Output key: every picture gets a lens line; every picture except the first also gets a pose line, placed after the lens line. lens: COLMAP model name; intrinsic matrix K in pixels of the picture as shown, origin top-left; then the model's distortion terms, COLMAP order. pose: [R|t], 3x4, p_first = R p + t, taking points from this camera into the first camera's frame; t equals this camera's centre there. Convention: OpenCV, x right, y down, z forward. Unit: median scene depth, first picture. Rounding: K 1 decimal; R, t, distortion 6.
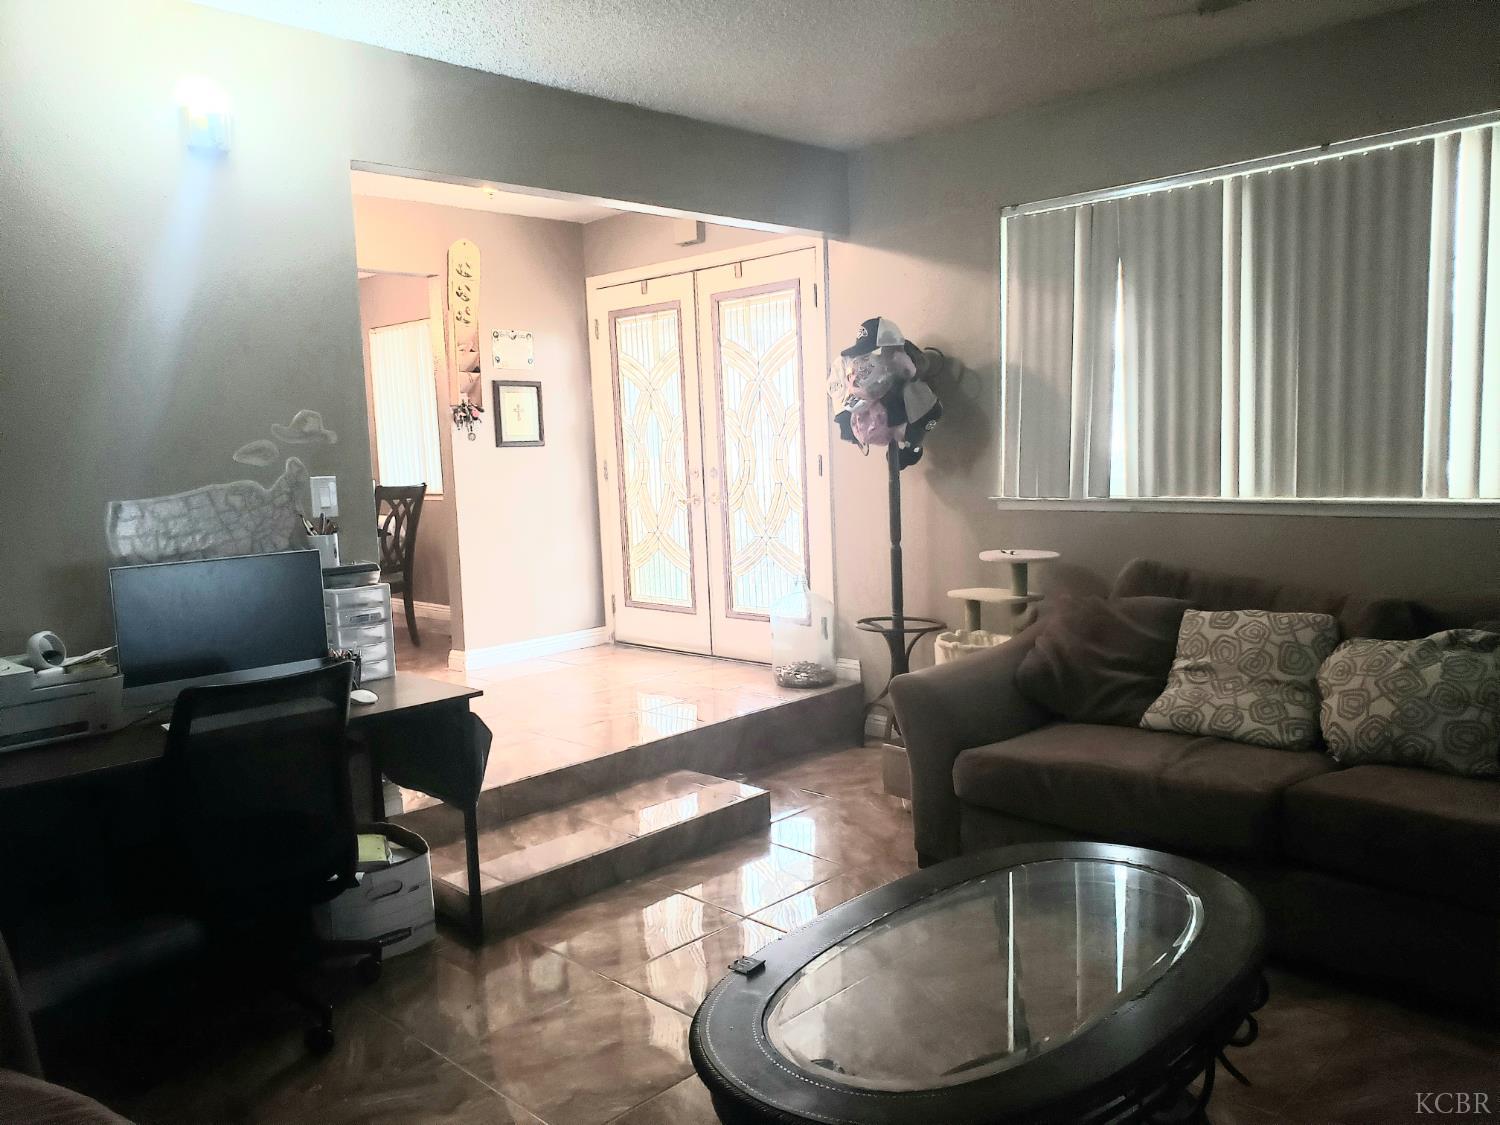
lens RADIAL K [[1144.1, 0, 762.7], [0, 1144.1, 562.3], [0, 0, 1]] dist [0.032640, -0.030223]
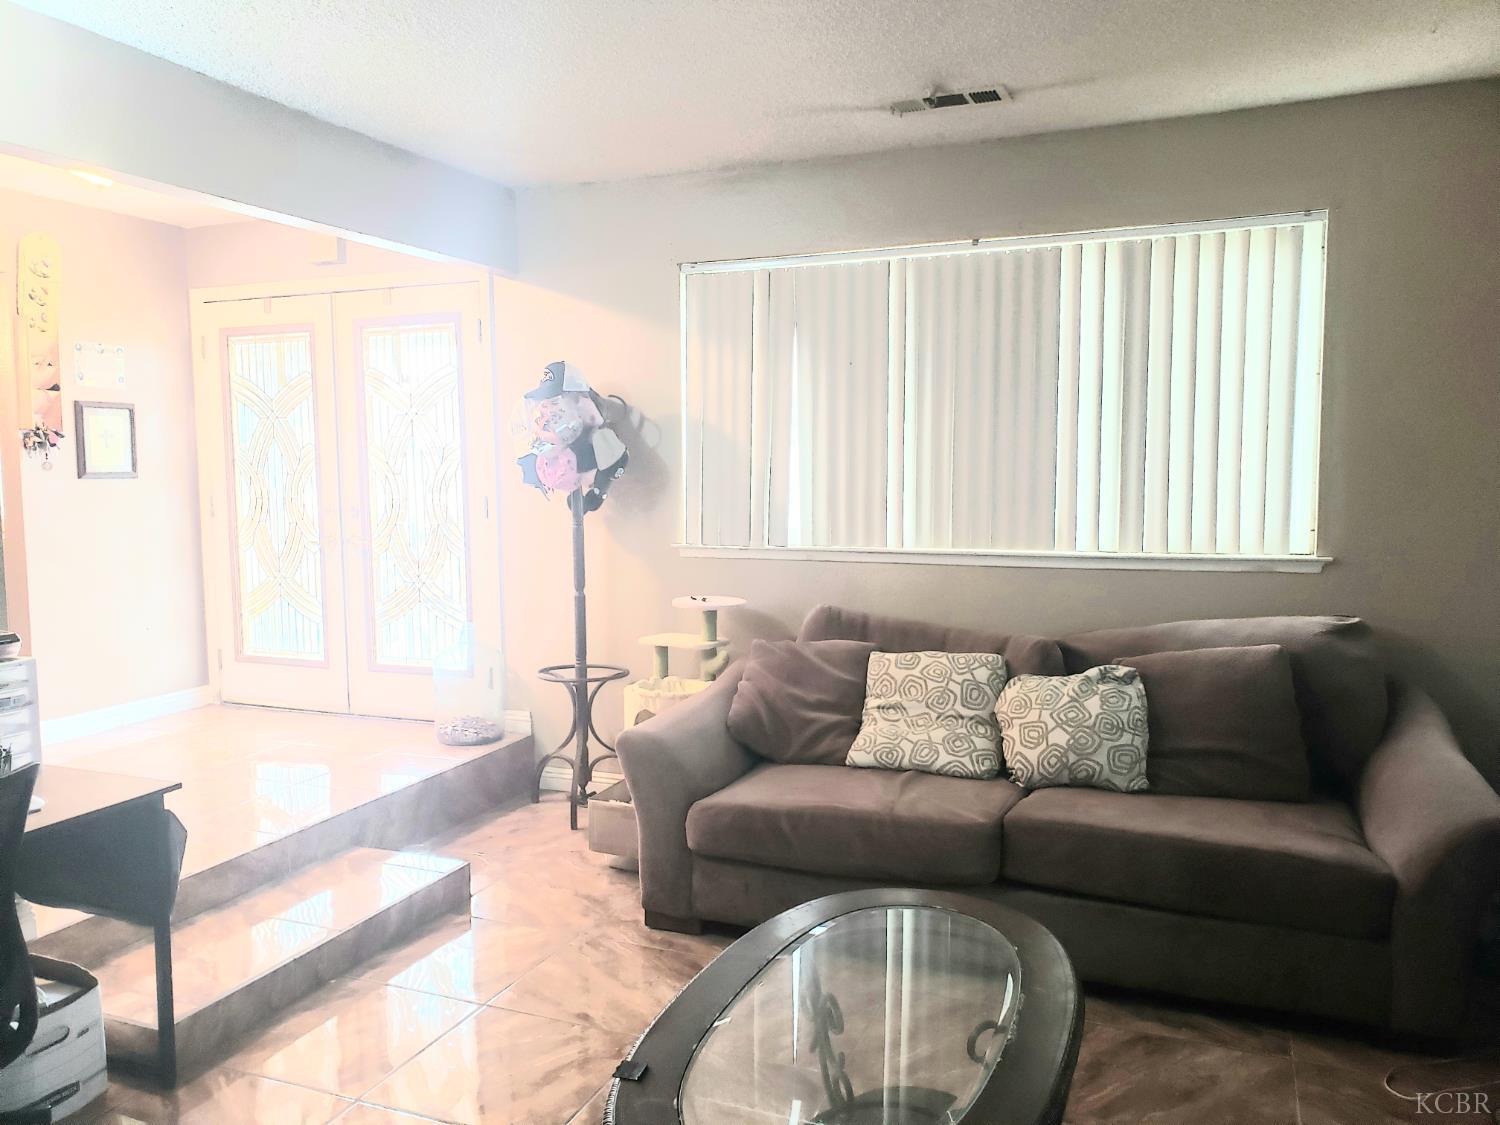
lens RADIAL K [[1144.1, 0, 753.5], [0, 1144.1, 556.7], [0, 0, 1]] dist [0.032640, -0.030223]
pose [[0.926055, -0.001789, 0.377384, -0.135162], [0.013014, 0.999545, -0.027195, -0.020167], [-0.377163, 0.030096, 0.925658, 0.039512]]
